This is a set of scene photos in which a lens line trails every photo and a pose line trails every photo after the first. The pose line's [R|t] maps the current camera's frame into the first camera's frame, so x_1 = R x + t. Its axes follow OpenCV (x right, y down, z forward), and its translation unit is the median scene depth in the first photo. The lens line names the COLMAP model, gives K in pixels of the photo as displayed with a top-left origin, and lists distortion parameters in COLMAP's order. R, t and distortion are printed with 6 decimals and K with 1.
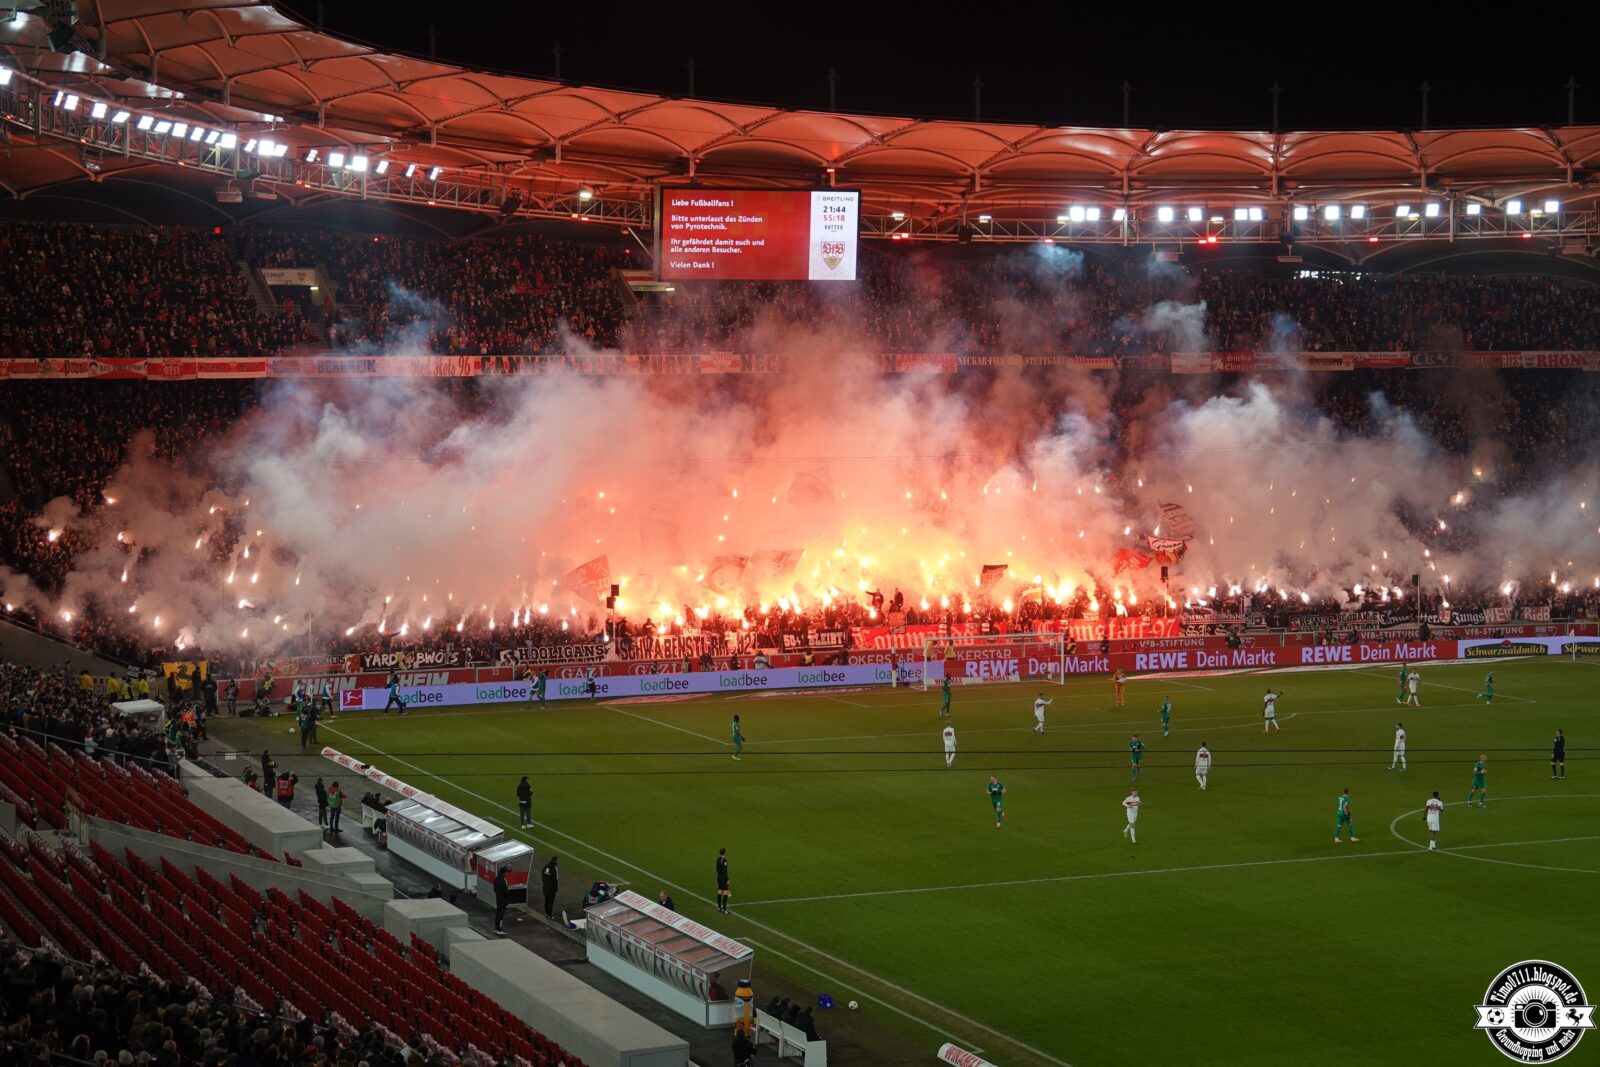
lens RADIAL K [[3291.6, 0, 775.1], [0, 3291.6, 538.1], [0, 0, 1]] dist [0.039996, -0.276392]
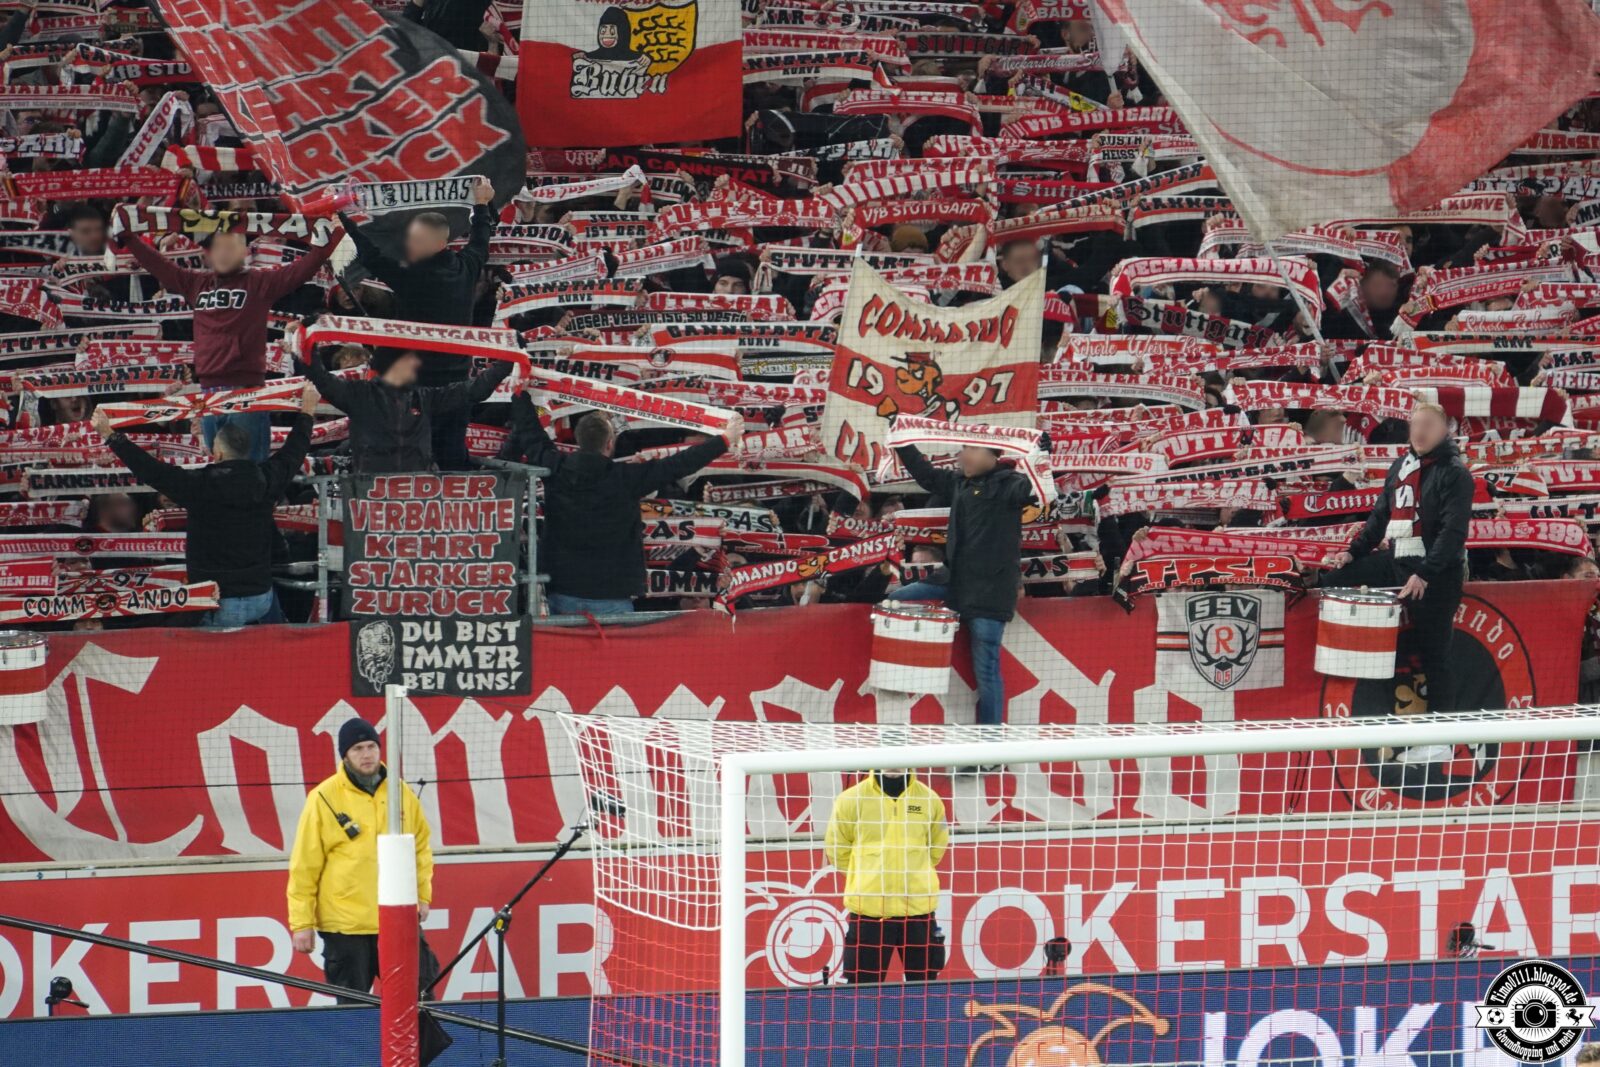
lens RADIAL K [[8009.2, 0, 803.7], [0, 8009.2, 531.4], [0, 0, 1]] dist [0.040227, -1.682939]
pose [[0.997928, 0.006591, 0.063997, 0.032830], [-0.006175, 0.999958, -0.006700, 0.025686], [-0.064038, 0.006291, 0.997928, 0.767350]]
